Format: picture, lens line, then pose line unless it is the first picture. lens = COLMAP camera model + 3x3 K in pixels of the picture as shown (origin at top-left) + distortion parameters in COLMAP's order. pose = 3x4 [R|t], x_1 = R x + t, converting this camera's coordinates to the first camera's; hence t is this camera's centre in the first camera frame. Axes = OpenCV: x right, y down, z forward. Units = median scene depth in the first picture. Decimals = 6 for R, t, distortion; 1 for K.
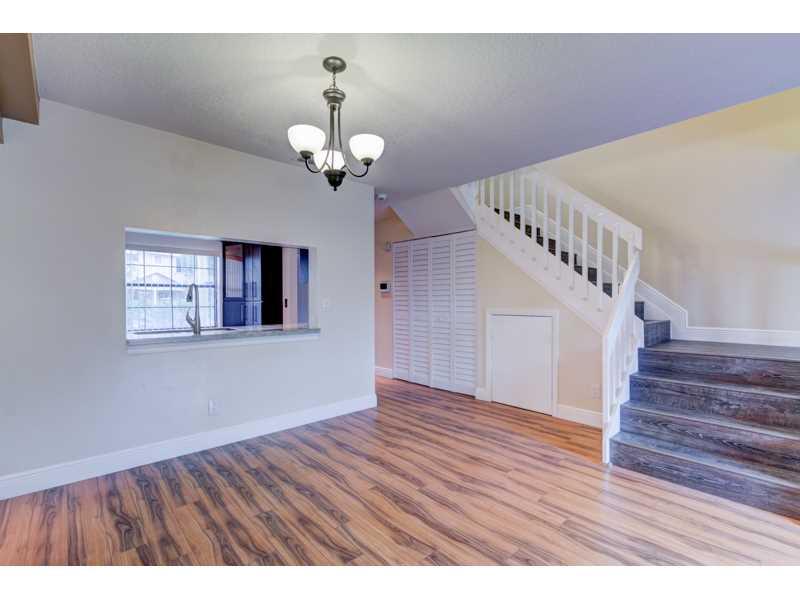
lens RADIAL K [[368.8, 0, 398.9], [0, 368.8, 303.1], [0, 0, 1]] dist [0.000364, -0.000216]
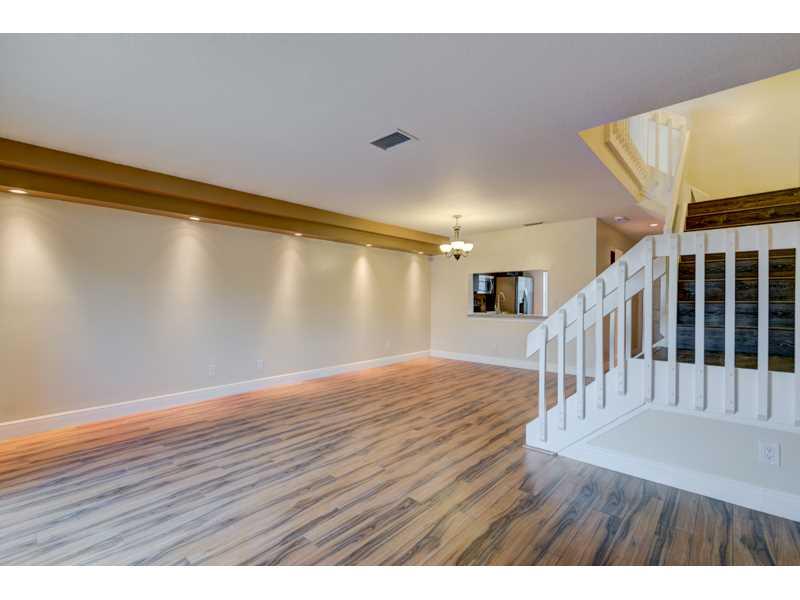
lens RADIAL K [[368.8, 0, 398.9], [0, 368.8, 303.1], [0, 0, 1]] dist [0.000364, -0.000216]
pose [[0.093839, 0.004286, -0.995578, 1.849869], [-0.005666, 0.999977, 0.003771, 0.001288], [0.995571, 0.005287, 0.093862, 0.212696]]
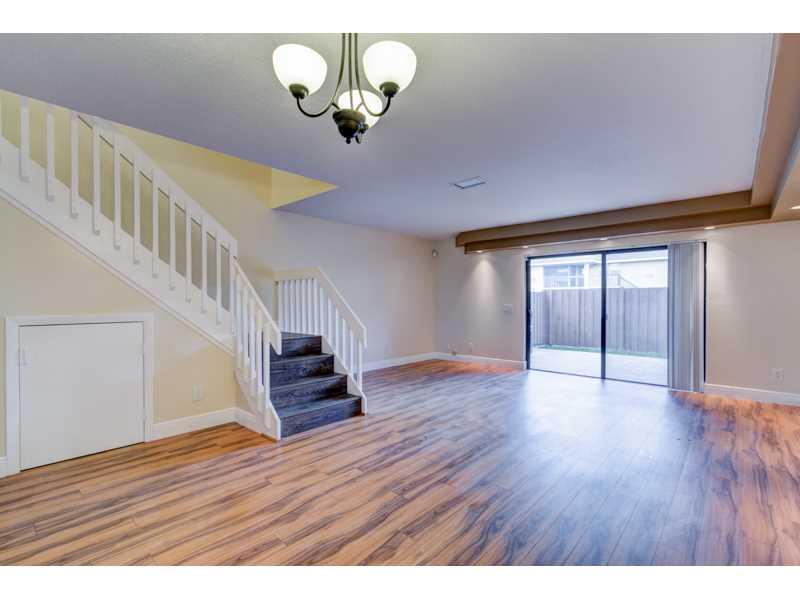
lens RADIAL K [[368.8, 0, 398.9], [0, 368.8, 303.1], [0, 0, 1]] dist [0.000364, -0.000216]
pose [[-0.097262, -0.004193, 0.995250, -0.628328], [0.006087, 0.999970, 0.004808, -0.006493], [-0.995240, 0.006526, -0.097233, 0.704854]]
